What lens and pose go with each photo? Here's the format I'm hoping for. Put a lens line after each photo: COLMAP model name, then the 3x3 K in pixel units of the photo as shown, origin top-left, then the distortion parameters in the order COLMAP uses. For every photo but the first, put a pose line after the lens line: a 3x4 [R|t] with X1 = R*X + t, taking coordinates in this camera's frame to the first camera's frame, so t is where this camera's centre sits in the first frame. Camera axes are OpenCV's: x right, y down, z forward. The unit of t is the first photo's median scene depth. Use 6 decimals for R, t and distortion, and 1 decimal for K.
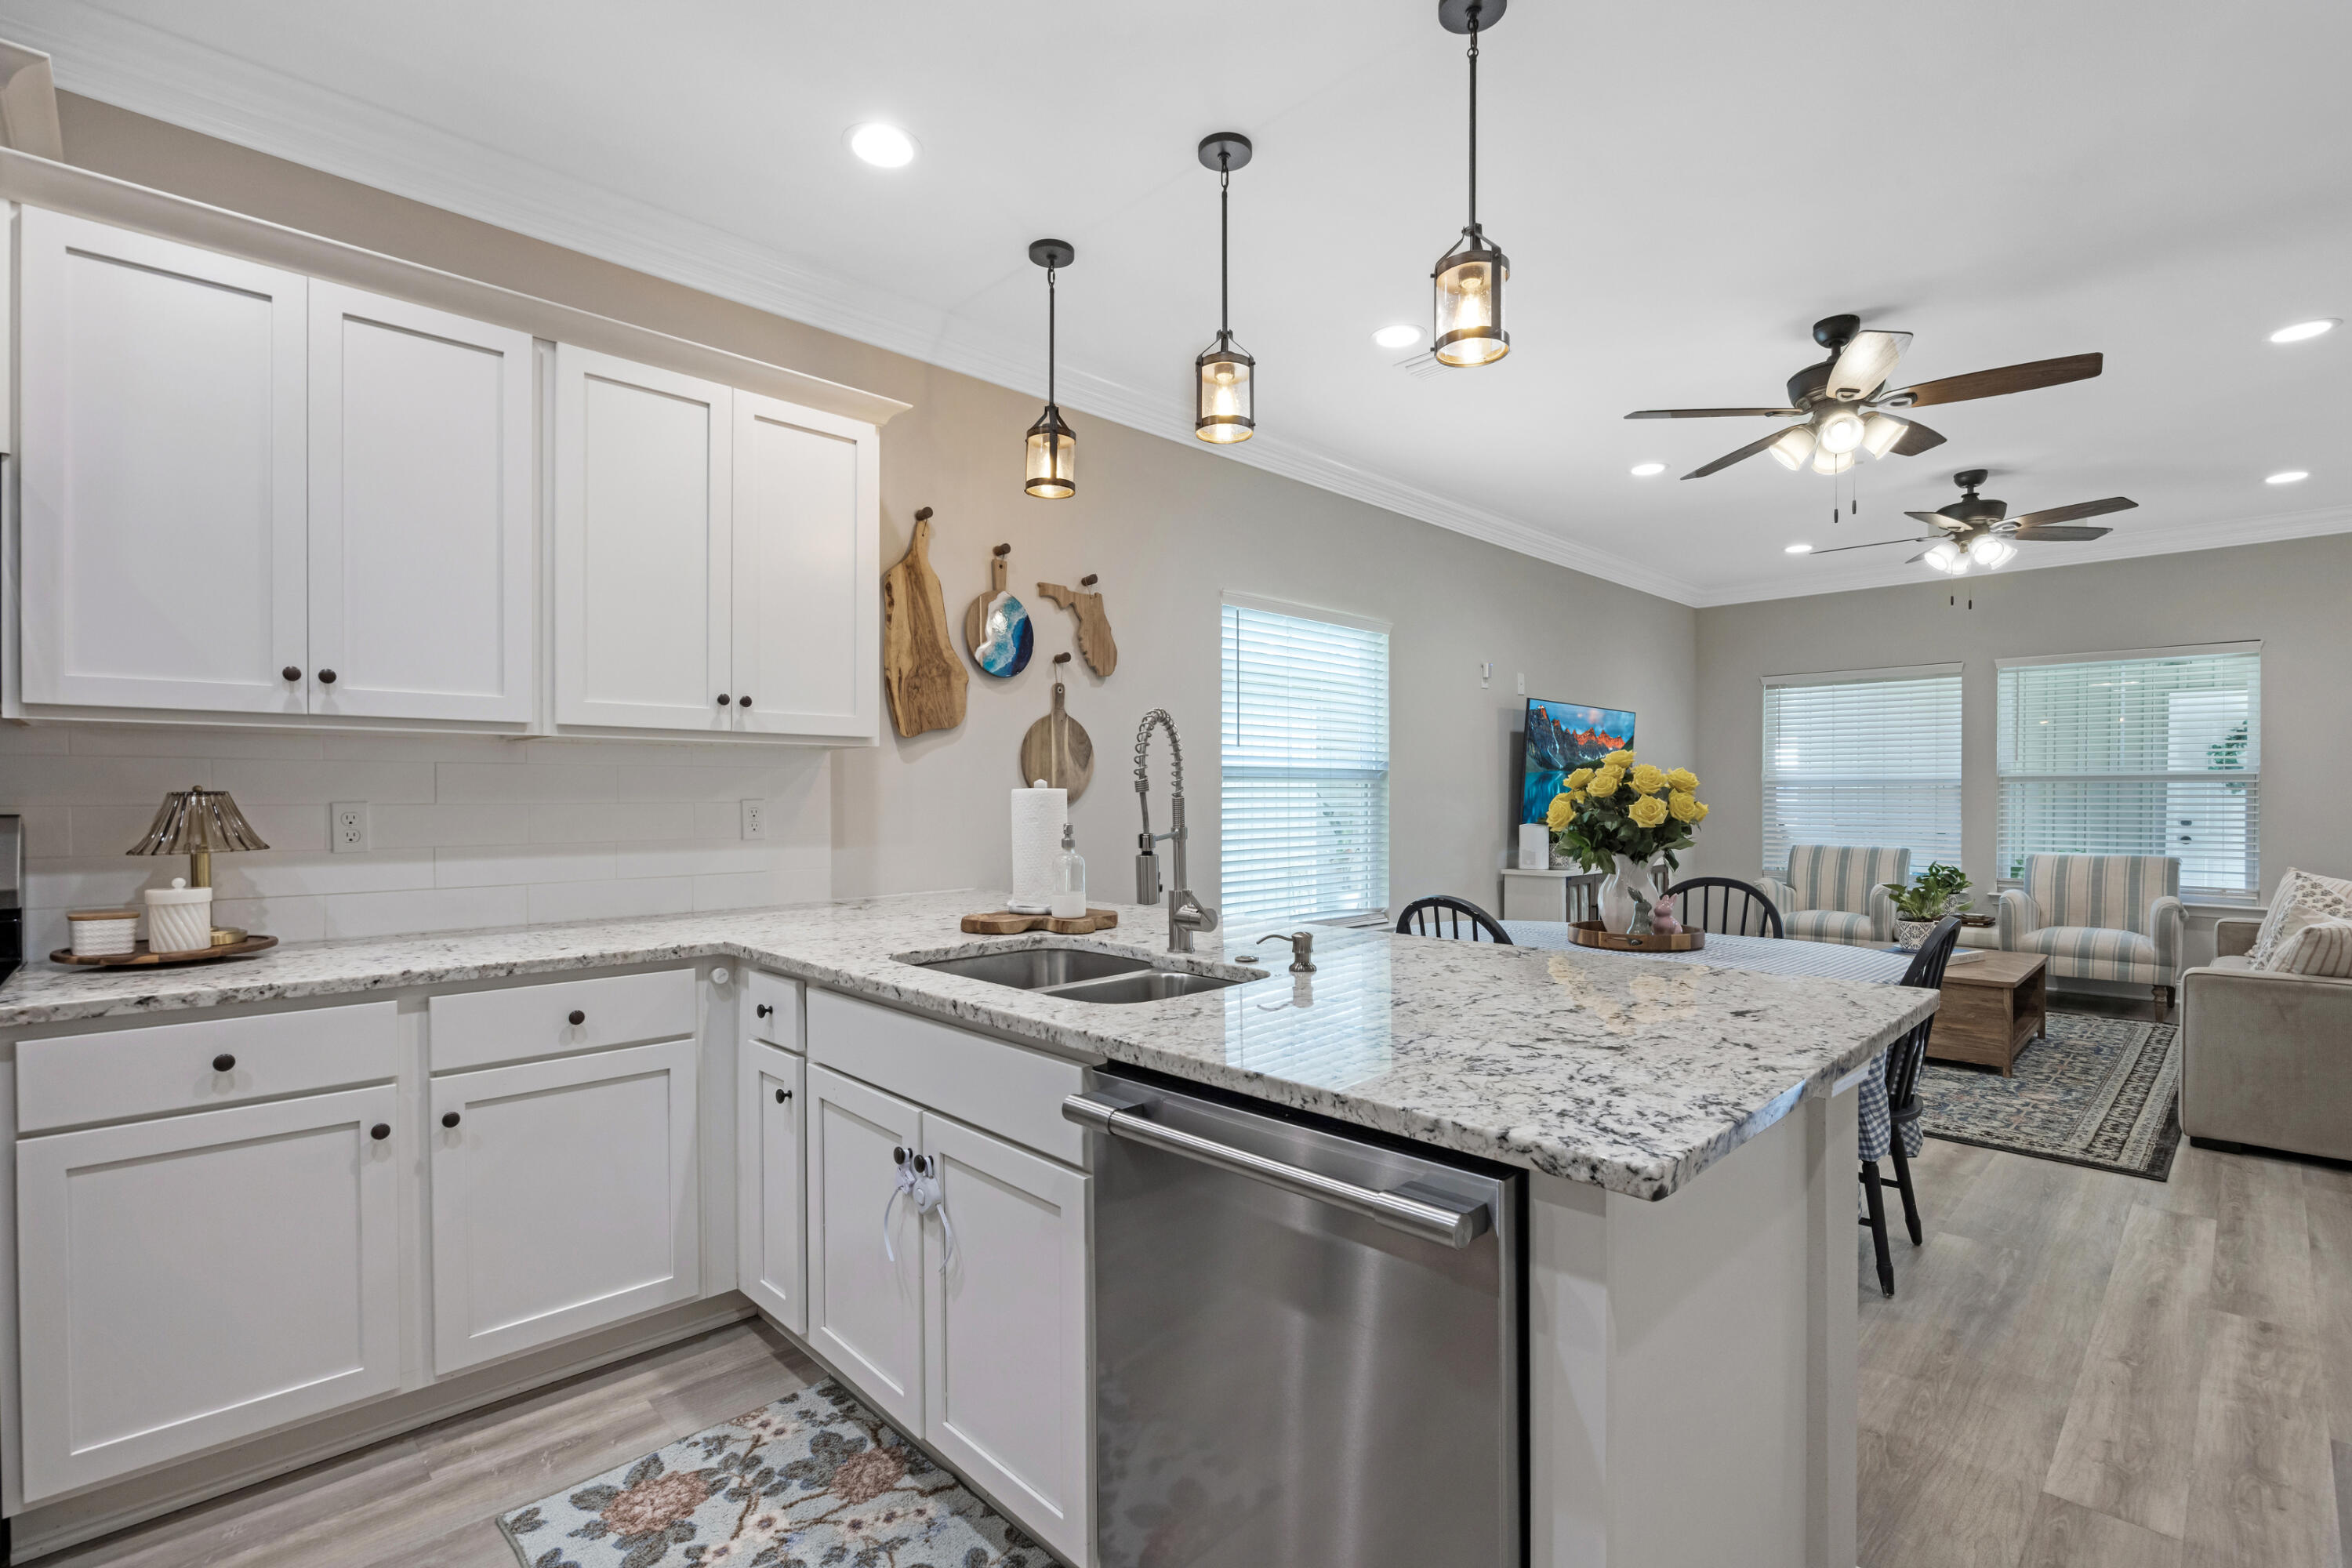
lens RADIAL K [[1092.0, 0, 1178.1], [0, 1092.0, 804.2], [0, 0, 1]] dist [-0.000561, -0.000097]
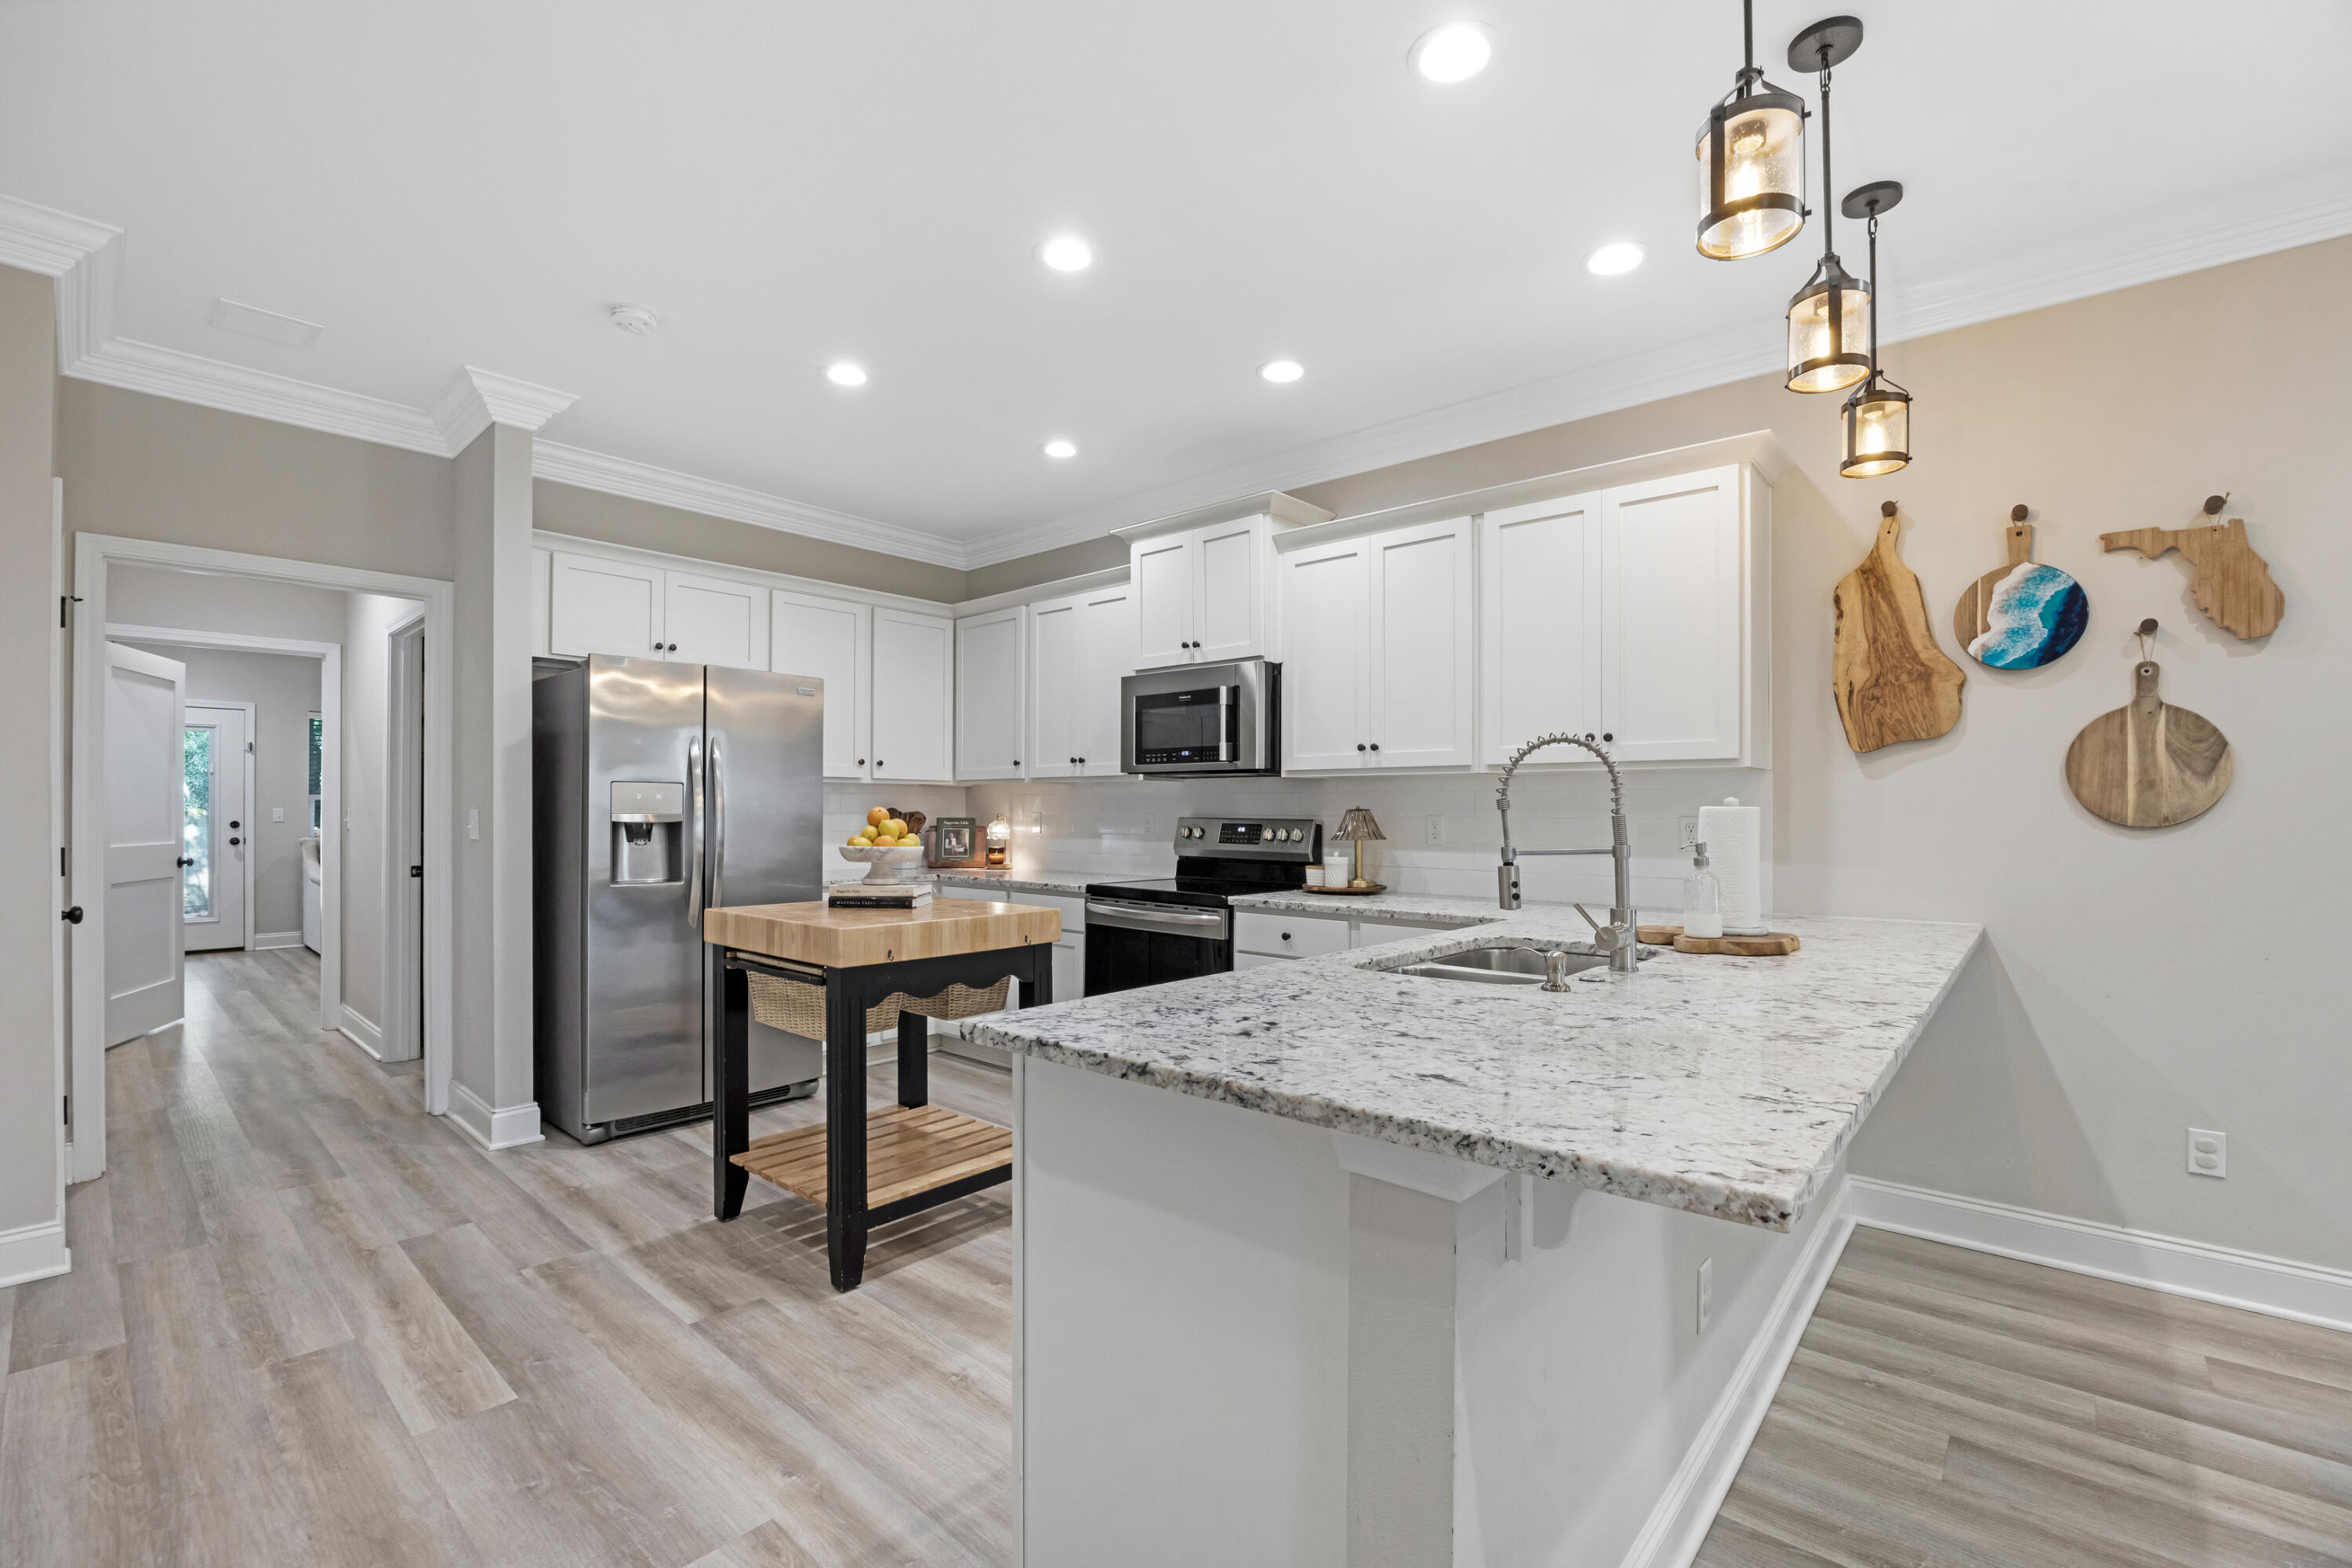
lens RADIAL K [[1054.1, 0, 1173.1], [0, 1054.1, 816.2], [0, 0, 1]] dist [-0.002549, -0.000469]
pose [[0.060403, 0.007315, -0.998147, 0.618493], [-0.012845, 0.999896, 0.006551, -0.004452], [0.998091, 0.012426, 0.060491, 0.346292]]
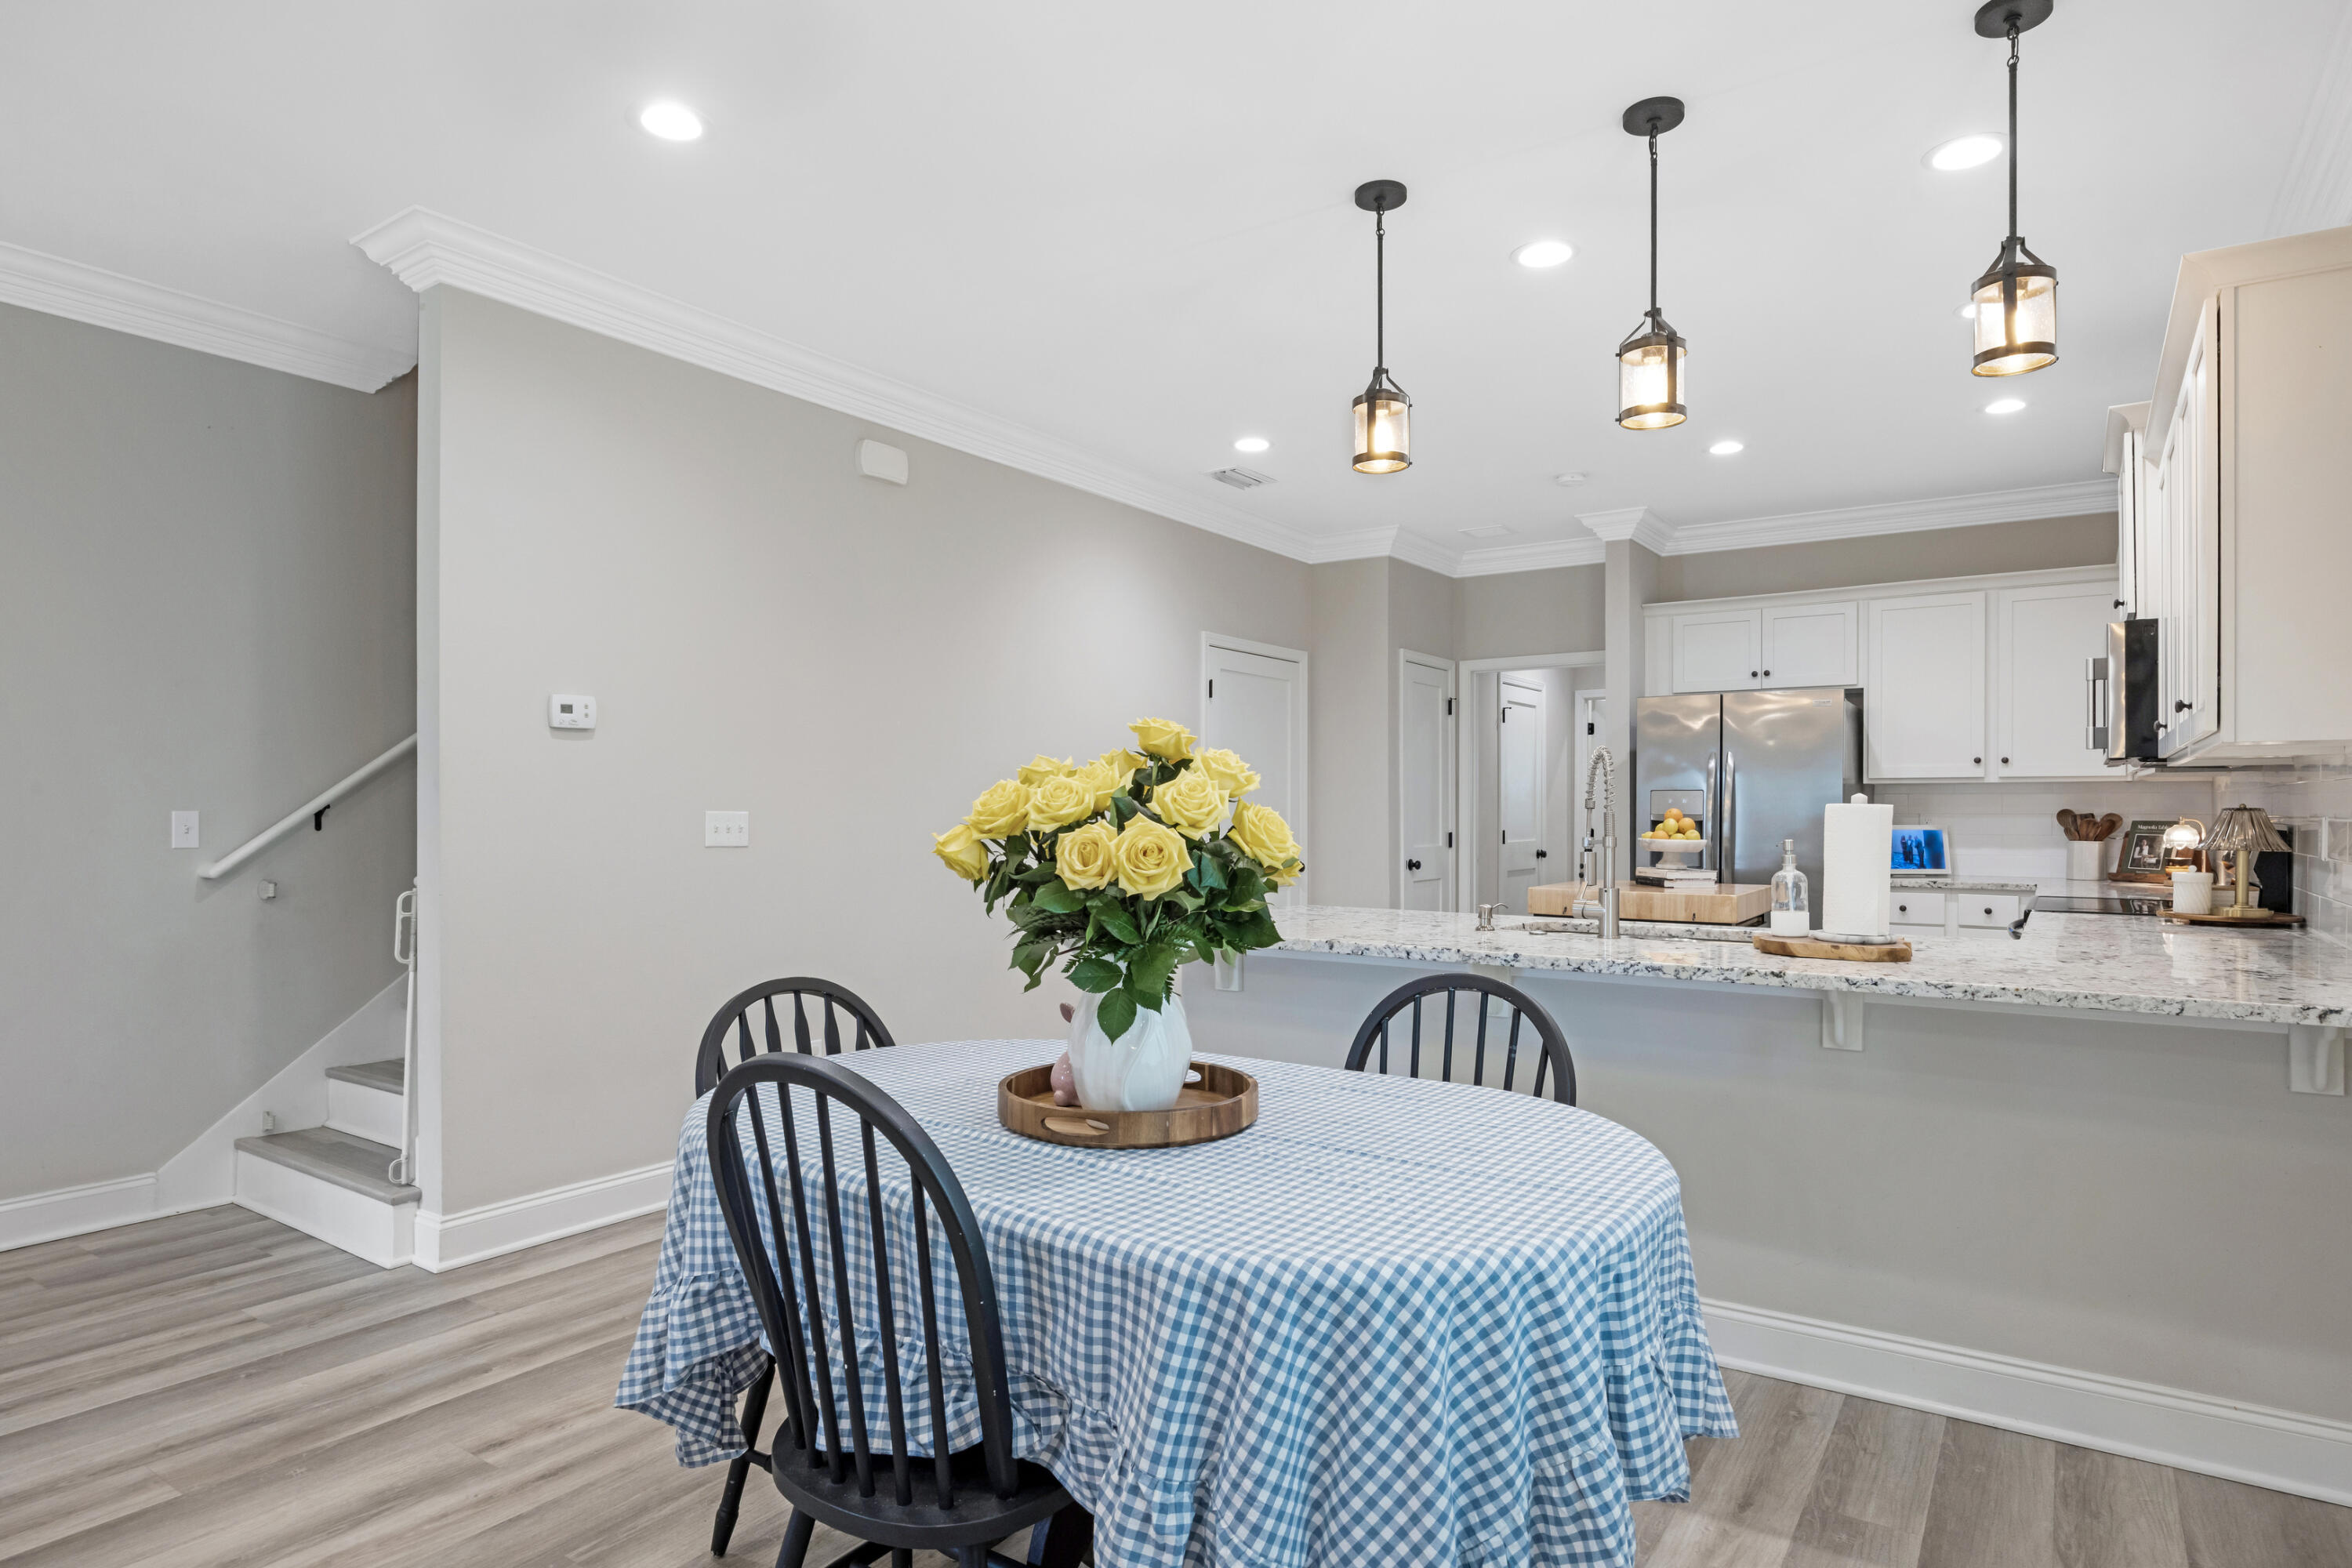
lens RADIAL K [[1319.1, 0, 1176.0], [0, 1319.1, 784.0], [0, 0, 1]] dist [0.000545, 0.000030]
pose [[-0.978512, -0.002401, -0.206175, 0.512273], [-0.000407, 0.999953, -0.009710, -0.016910], [0.206188, -0.009418, -0.978467, 1.504571]]
